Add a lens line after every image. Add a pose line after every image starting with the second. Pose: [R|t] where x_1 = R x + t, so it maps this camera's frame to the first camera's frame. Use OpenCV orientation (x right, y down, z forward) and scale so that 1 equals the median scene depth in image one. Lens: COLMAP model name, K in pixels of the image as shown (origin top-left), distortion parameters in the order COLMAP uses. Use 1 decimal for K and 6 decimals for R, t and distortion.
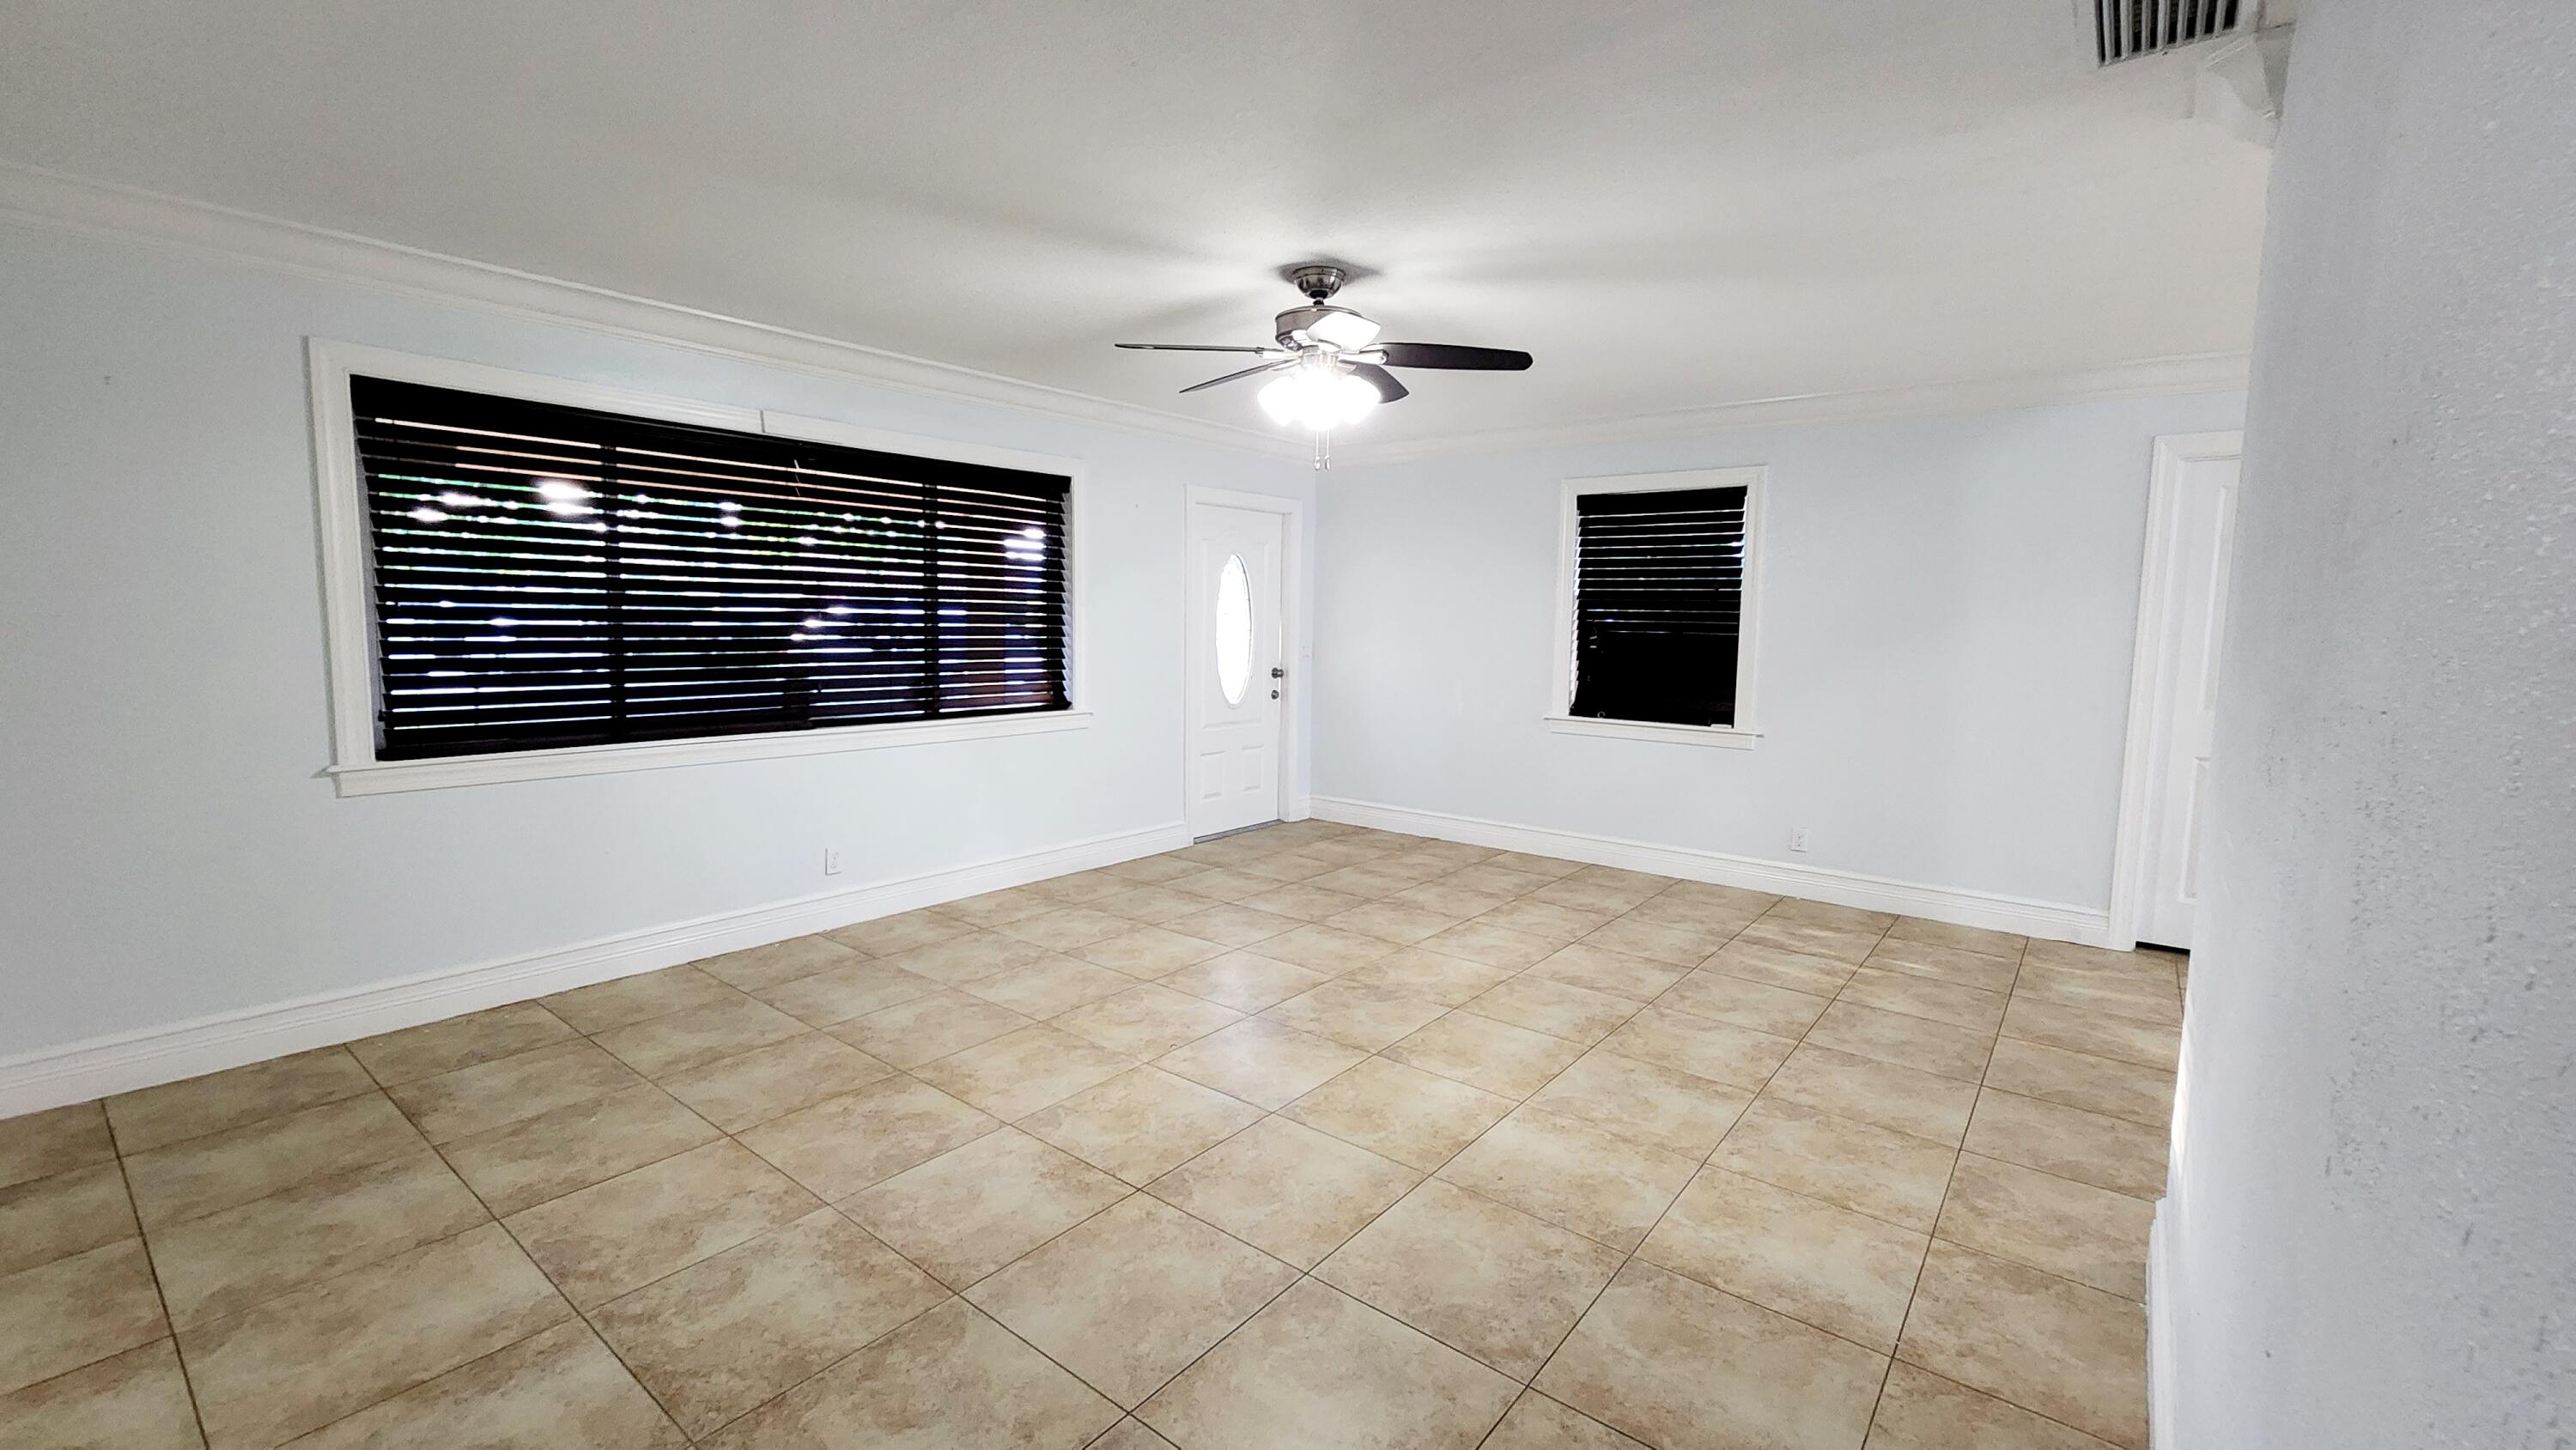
lens RADIAL K [[1064.6, 0, 1300.7], [0, 1064.6, 716.5], [0, 0, 1]] dist [-0.003168, 0.000084]
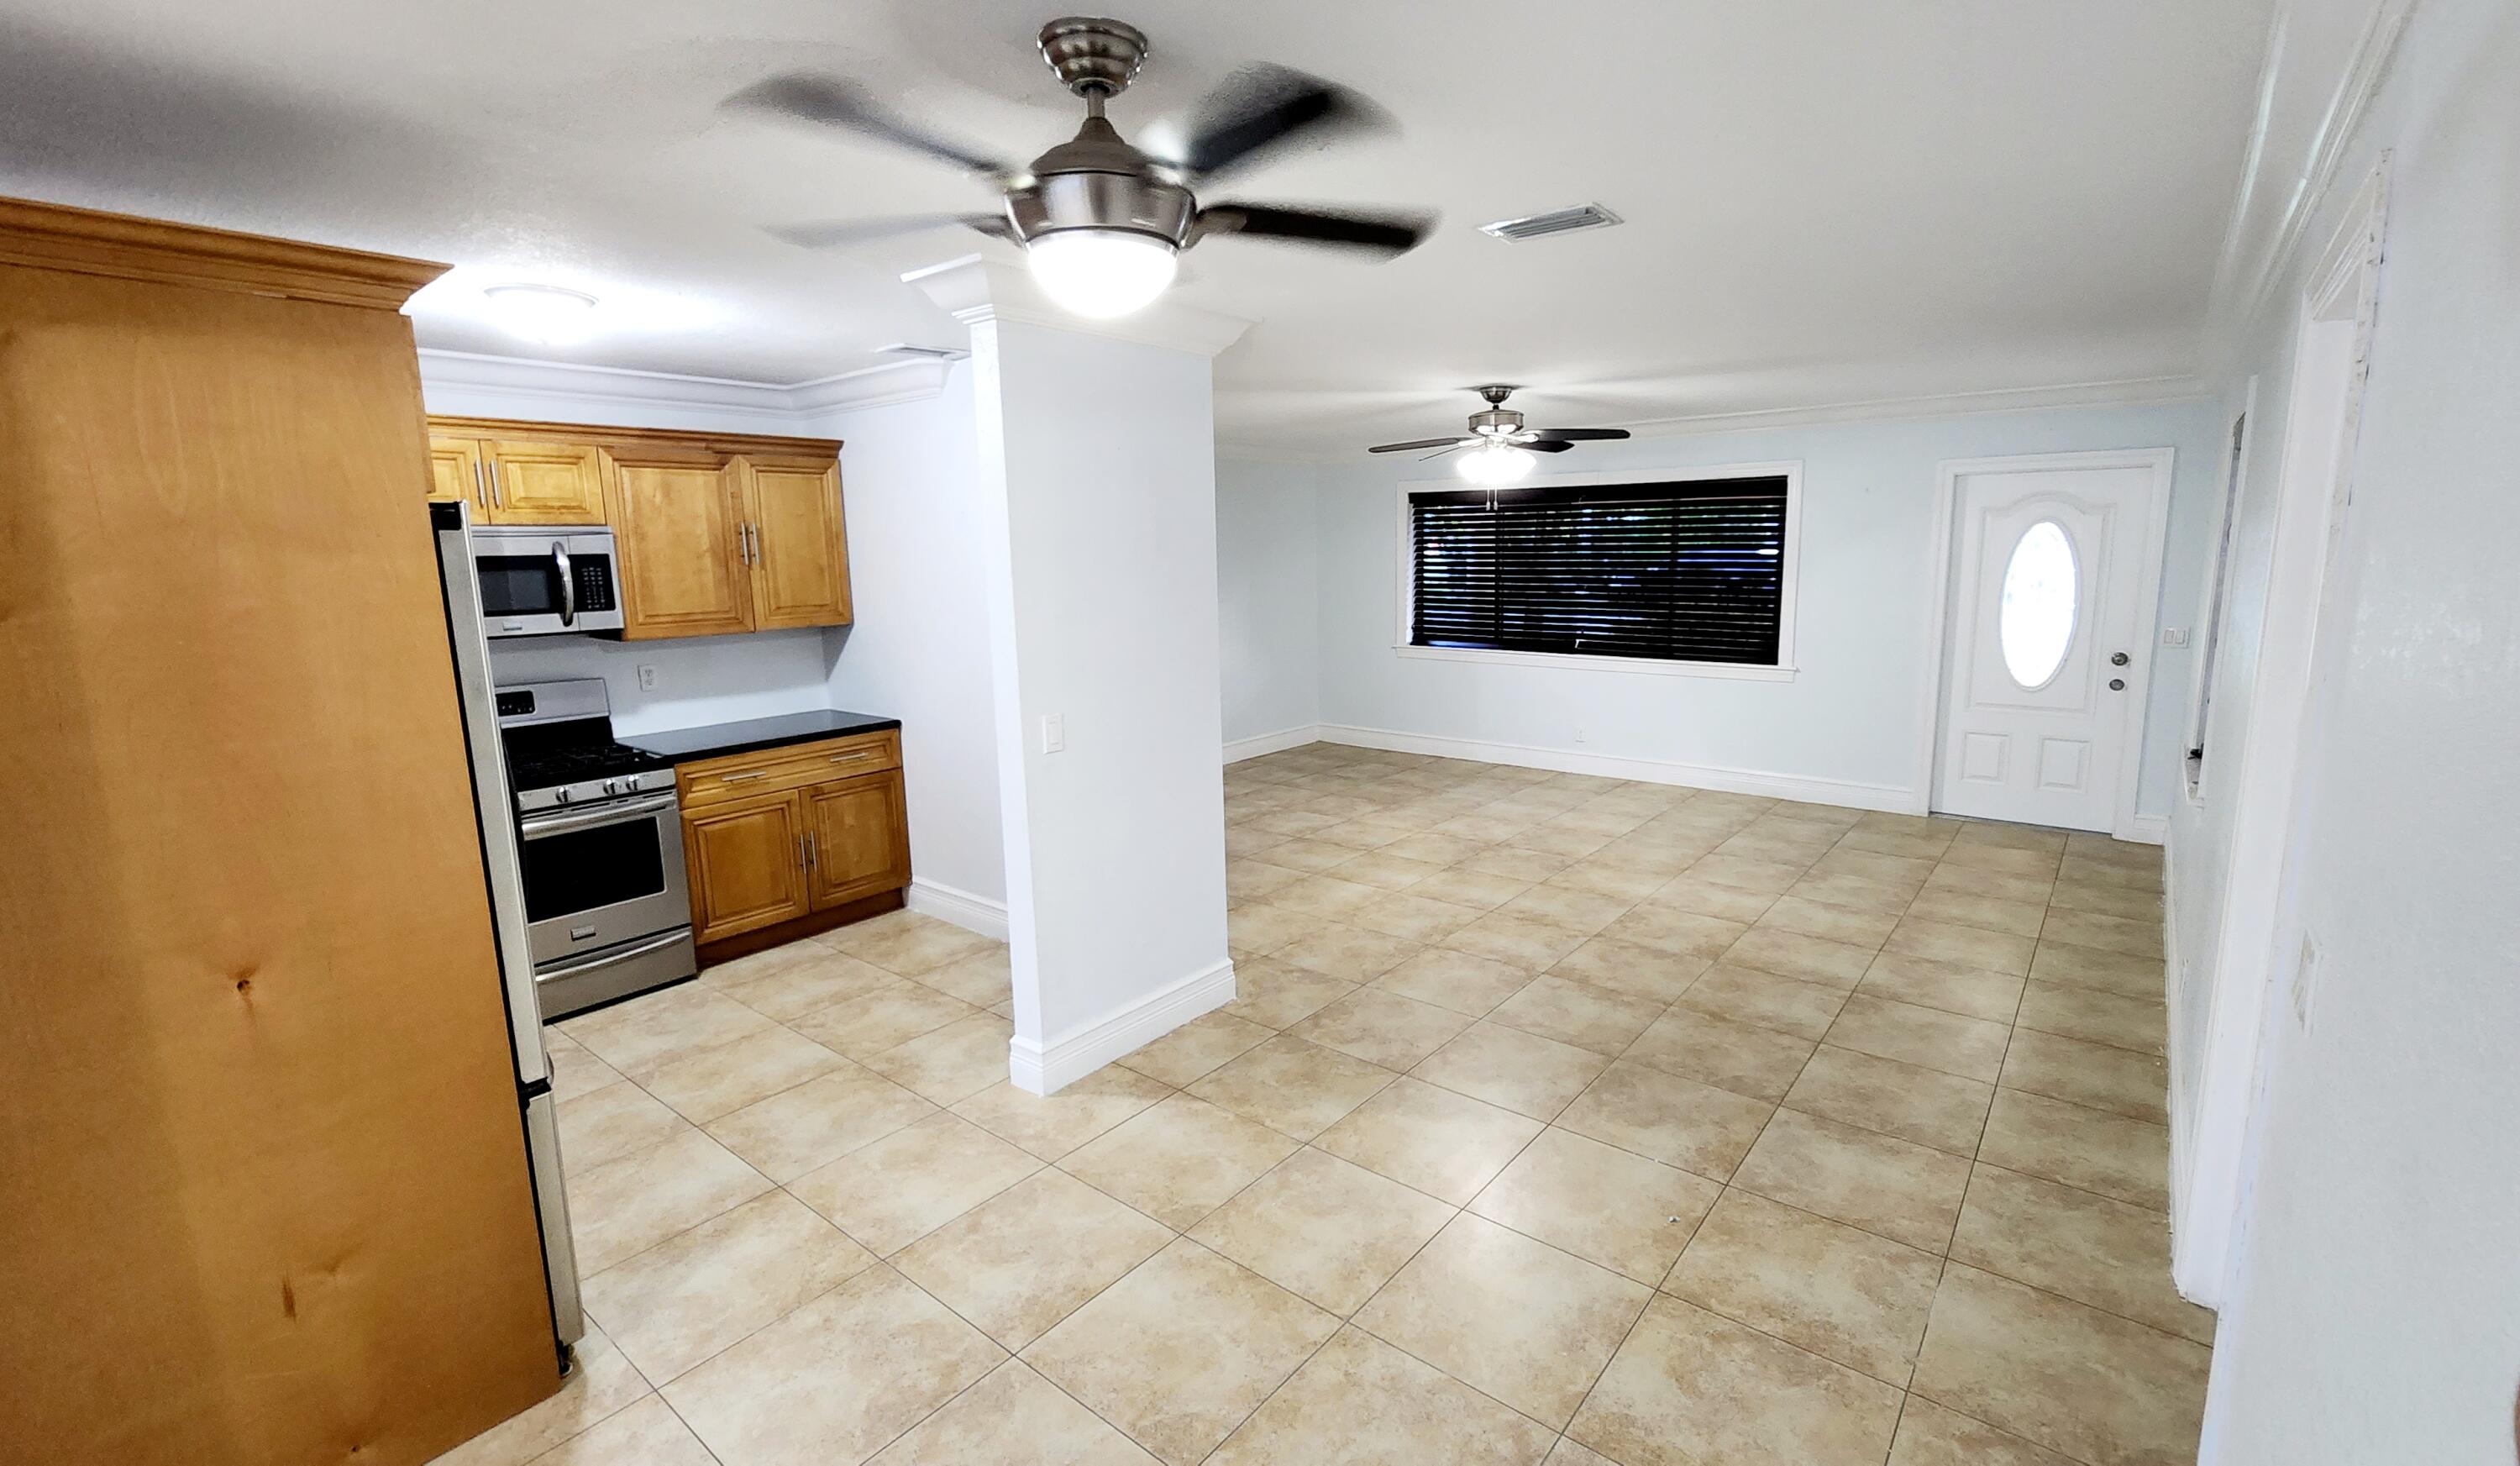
lens RADIAL K [[1078.2, 0, 1285.2], [0, 1078.2, 725.0], [0, 0, 1]] dist [-0.000031, 0.000020]
pose [[-0.009186, 0.152685, -0.988232, 1.469972], [-0.079857, 0.985005, 0.152928, -0.118788], [0.996764, 0.080322, 0.003145, 0.617737]]
